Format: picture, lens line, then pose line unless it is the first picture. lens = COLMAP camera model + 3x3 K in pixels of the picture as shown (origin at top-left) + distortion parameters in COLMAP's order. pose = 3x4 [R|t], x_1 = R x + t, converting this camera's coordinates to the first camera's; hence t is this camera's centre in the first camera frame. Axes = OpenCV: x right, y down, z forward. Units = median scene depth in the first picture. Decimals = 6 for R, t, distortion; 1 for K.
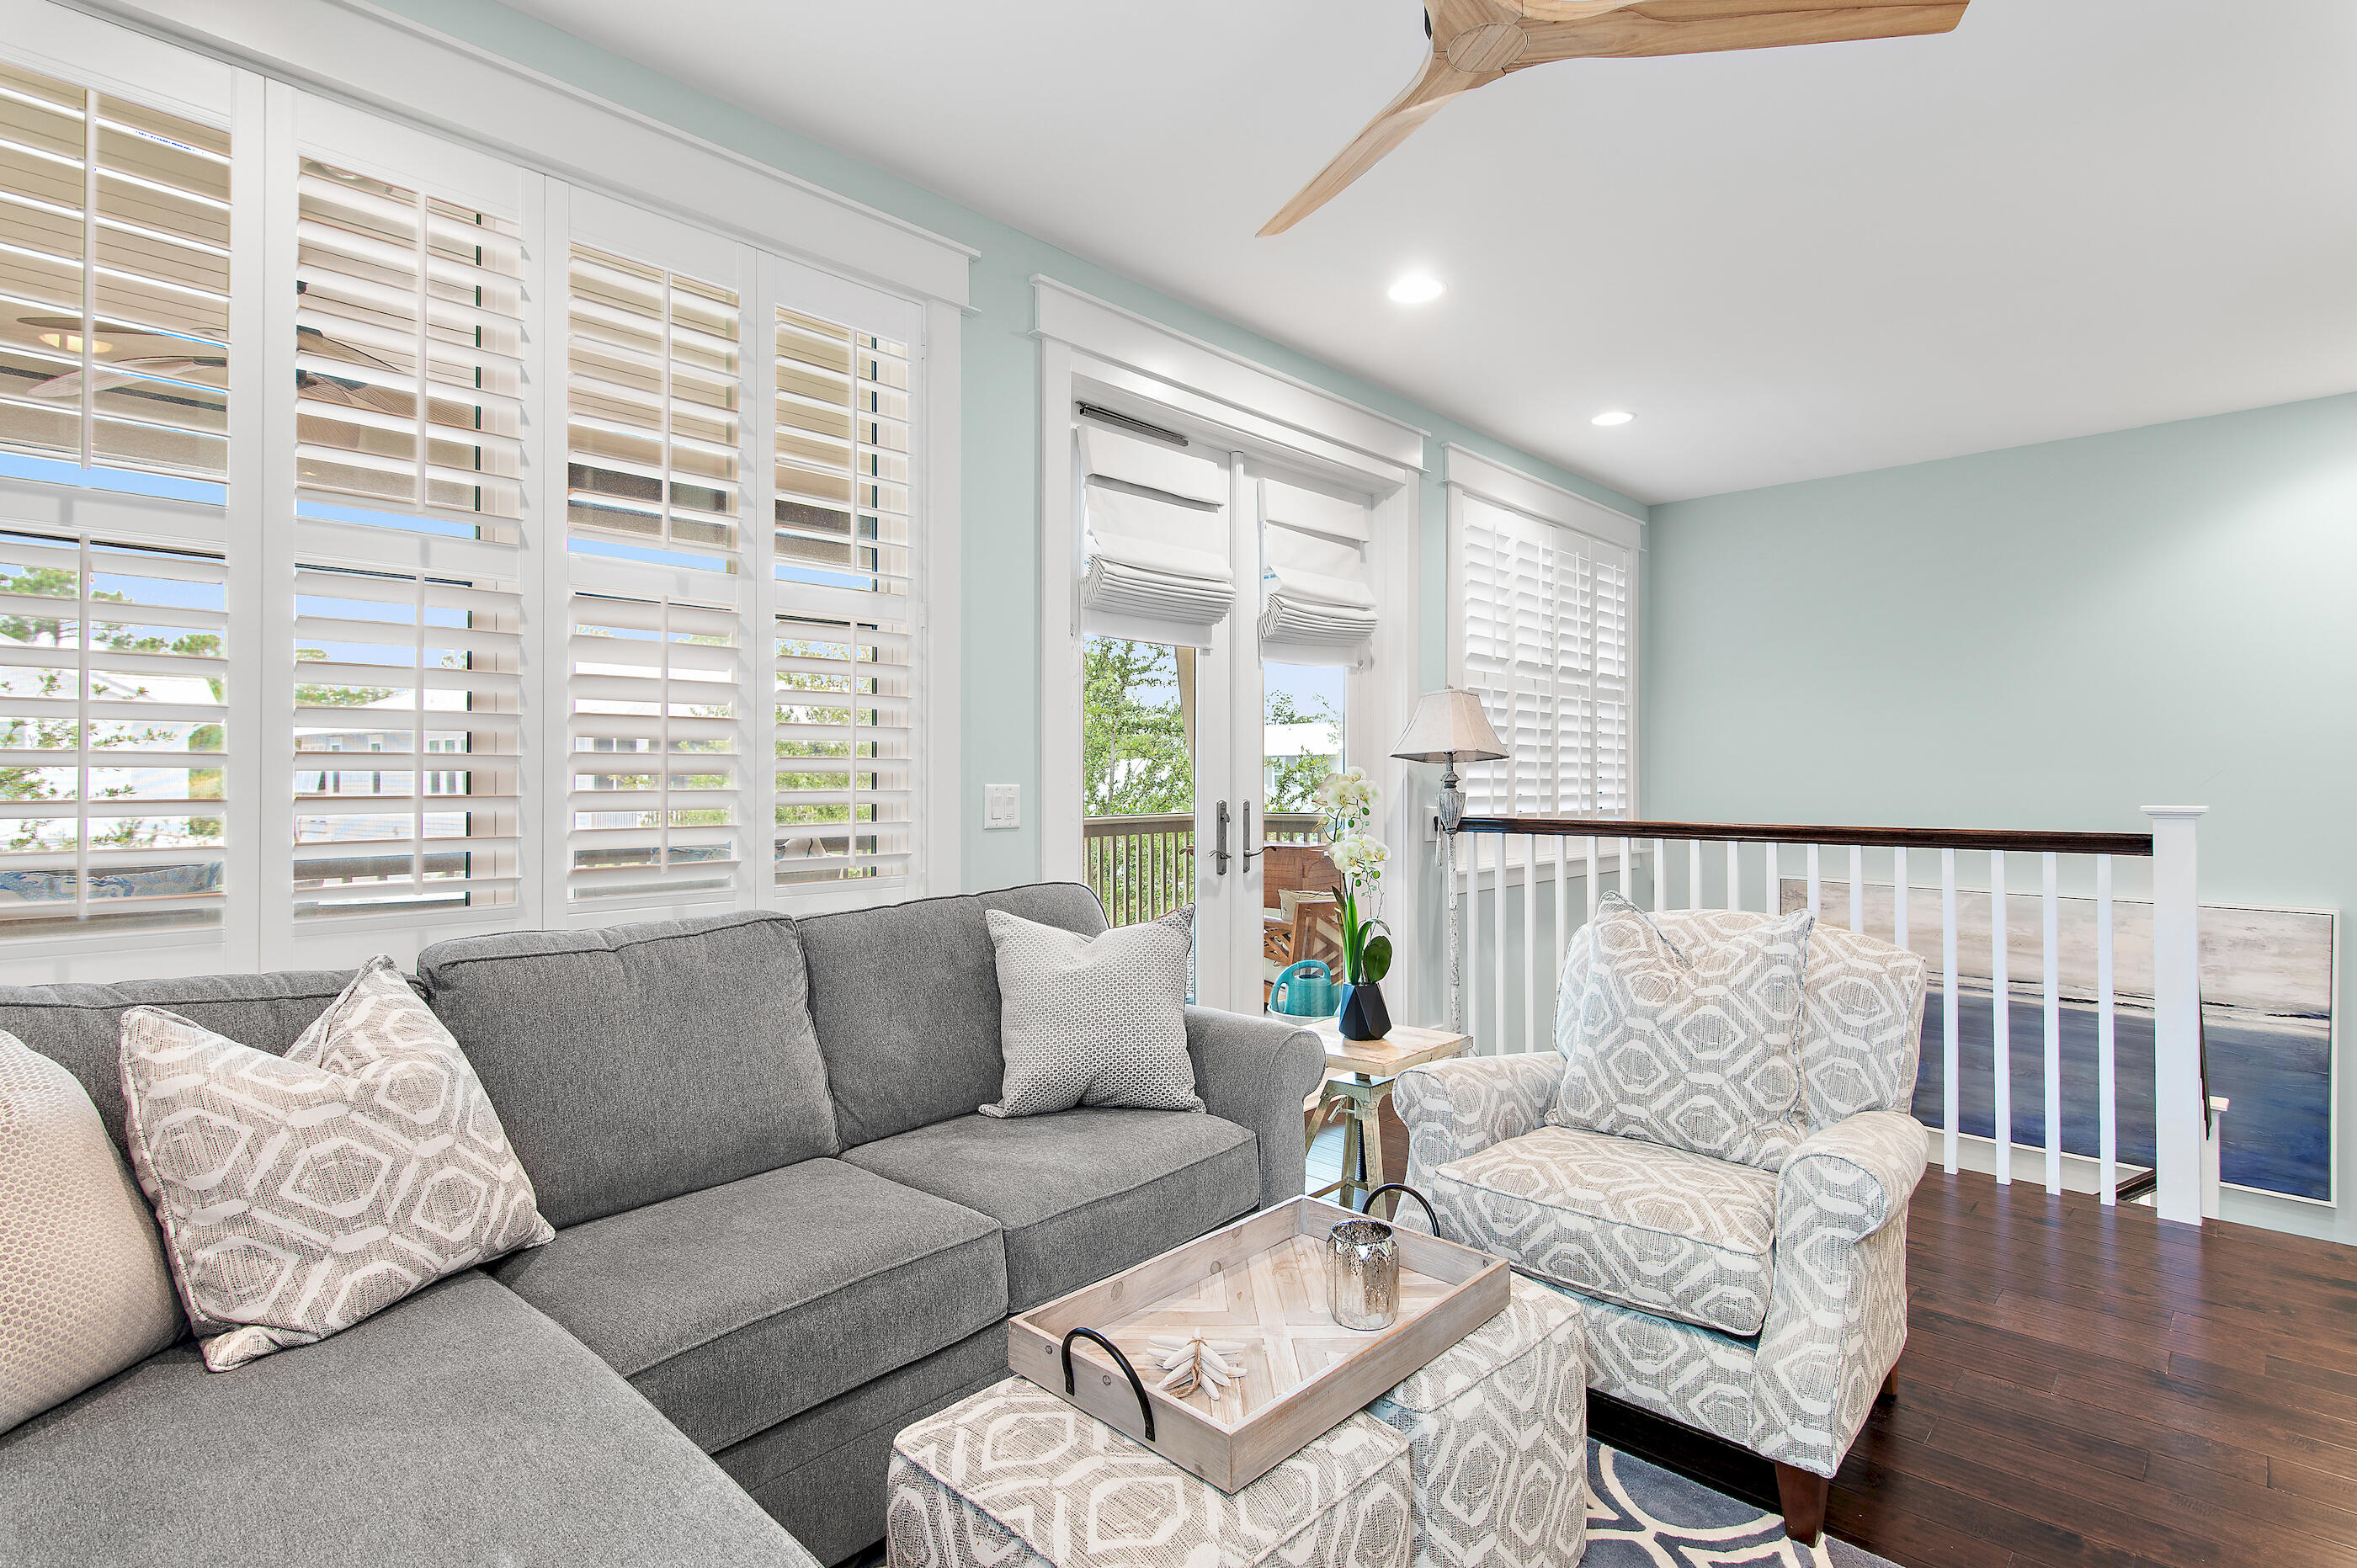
lens RADIAL K [[1166.9, 0, 1165.9], [0, 1166.9, 786.3], [0, 0, 1]] dist [0.001361, -0.001214]
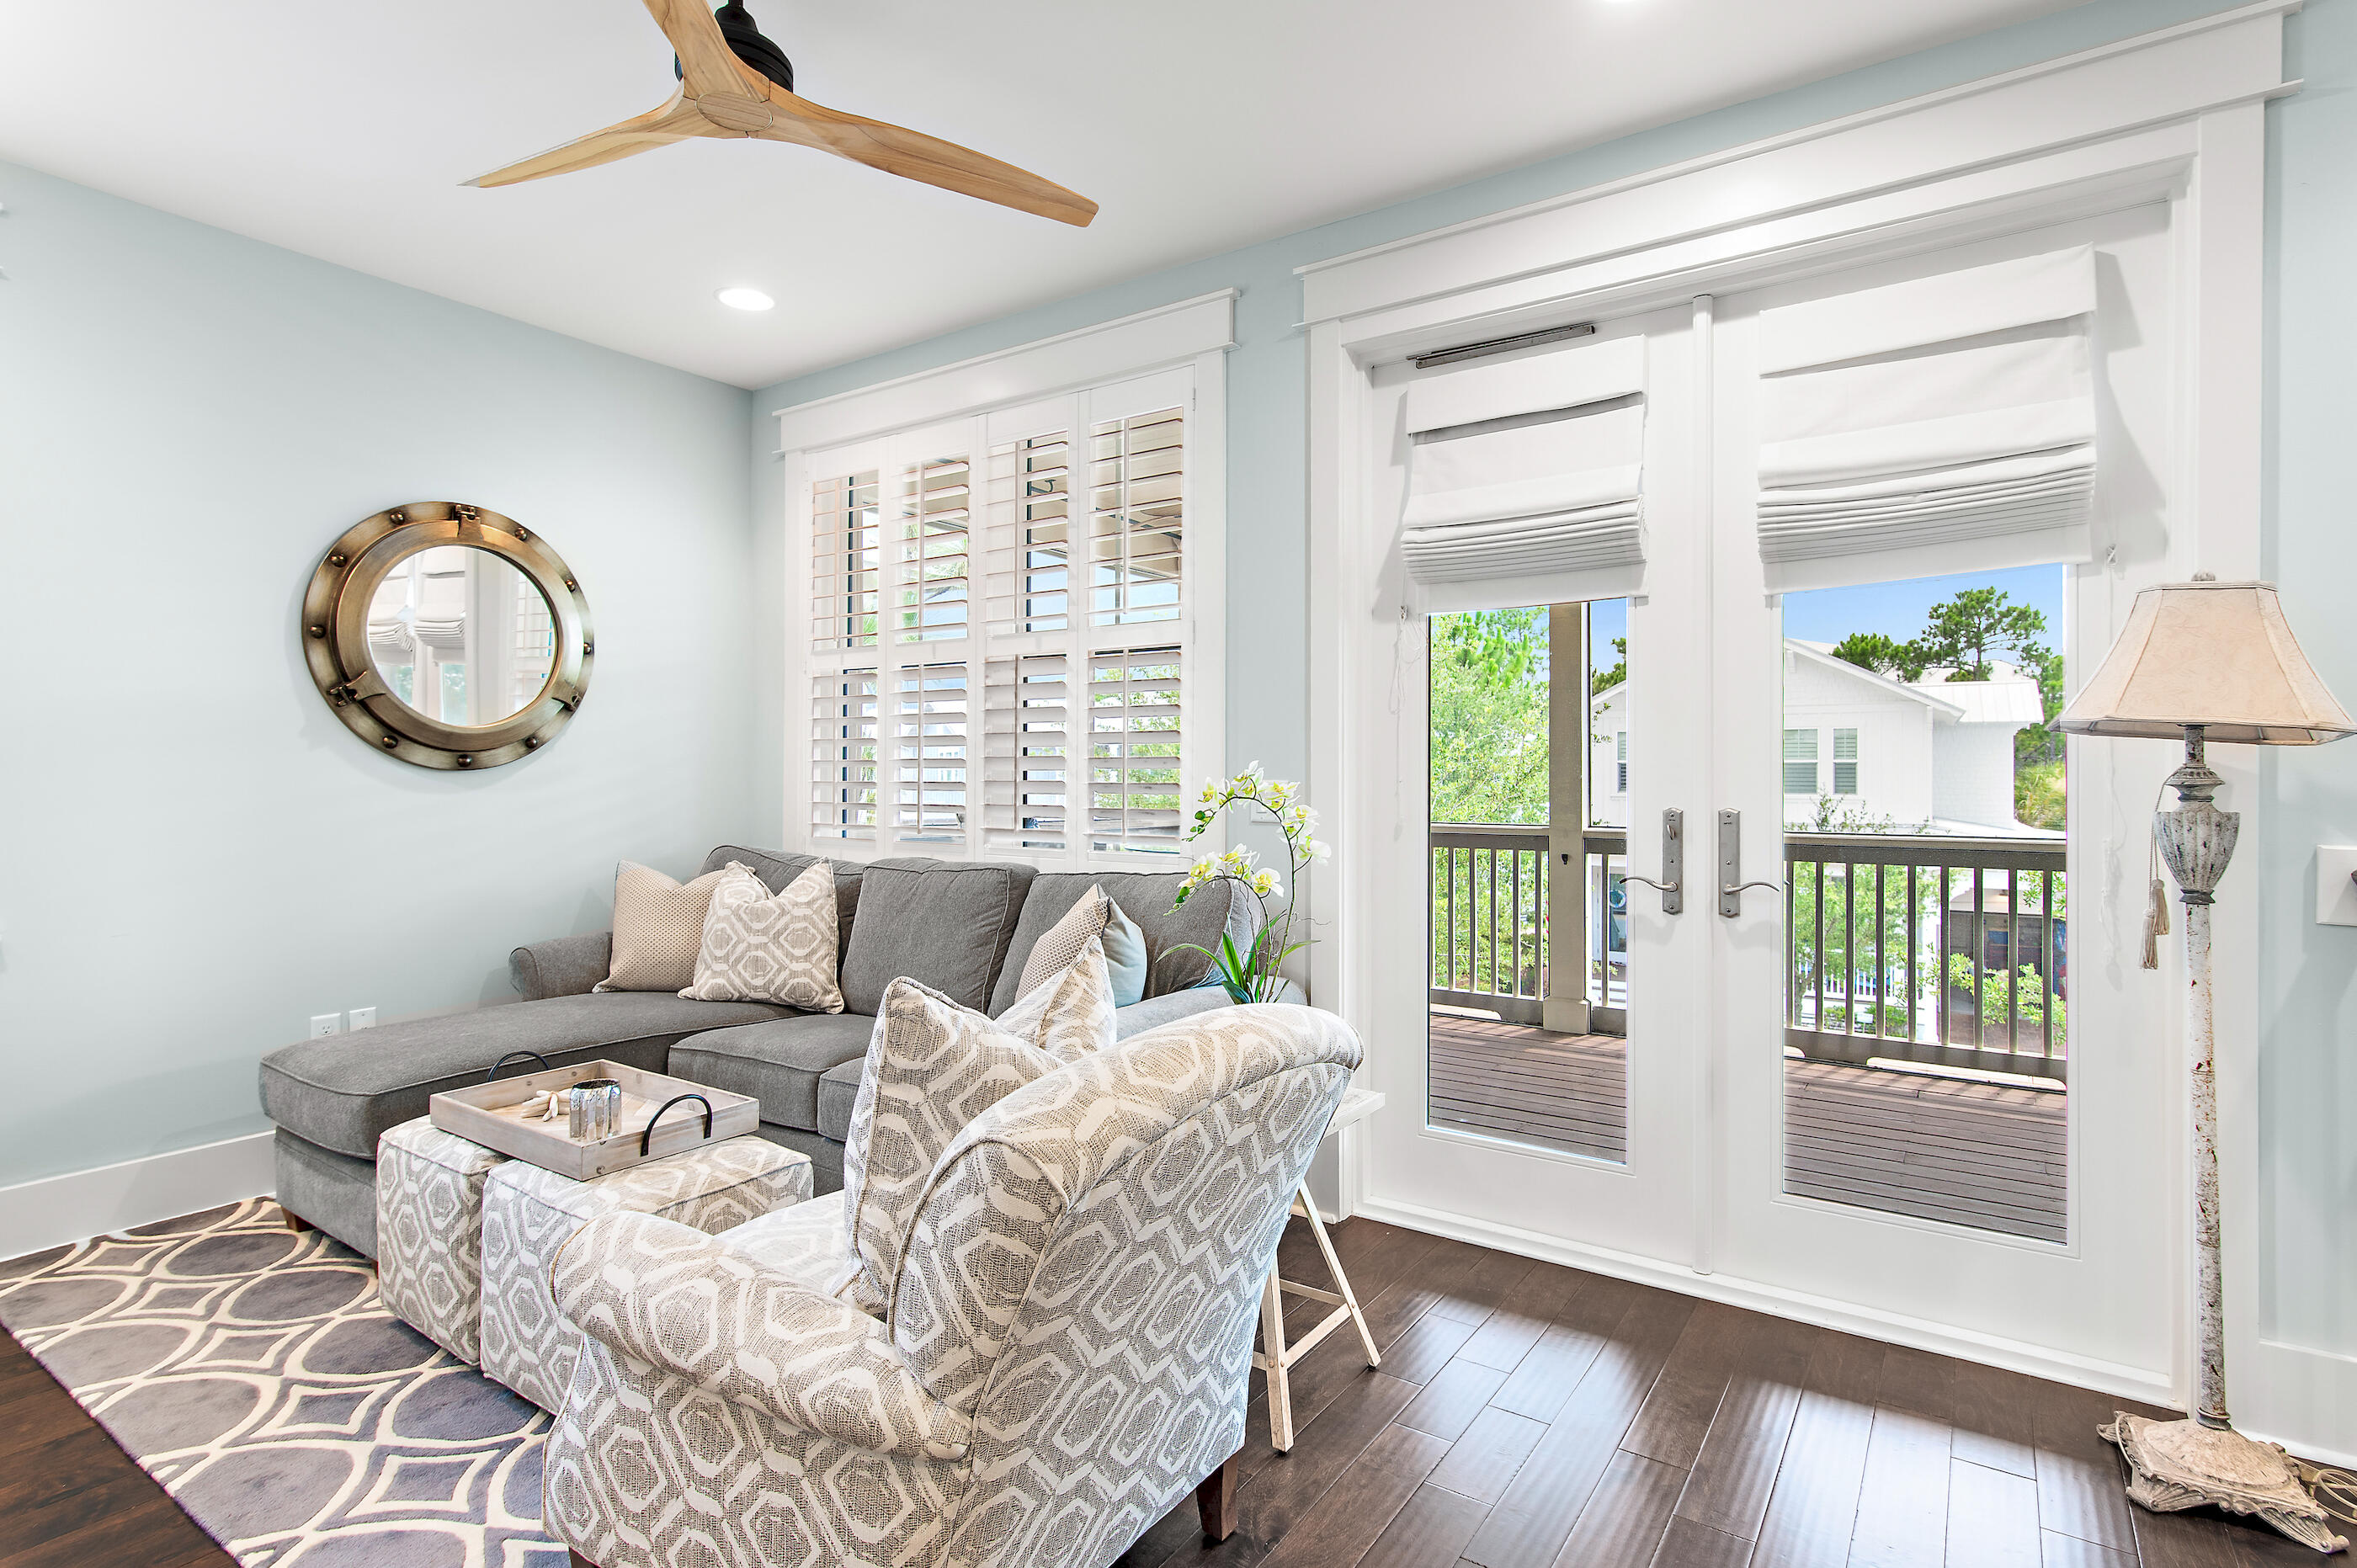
lens RADIAL K [[1166.9, 0, 1166.3], [0, 1166.9, 777.9], [0, 0, 1]] dist [0.001361, -0.001214]
pose [[0.153567, 0.003496, -0.988132, 0.911936], [-0.011868, 0.999928, 0.001694, -0.004364], [0.988067, 0.011467, 0.153597, 0.782525]]
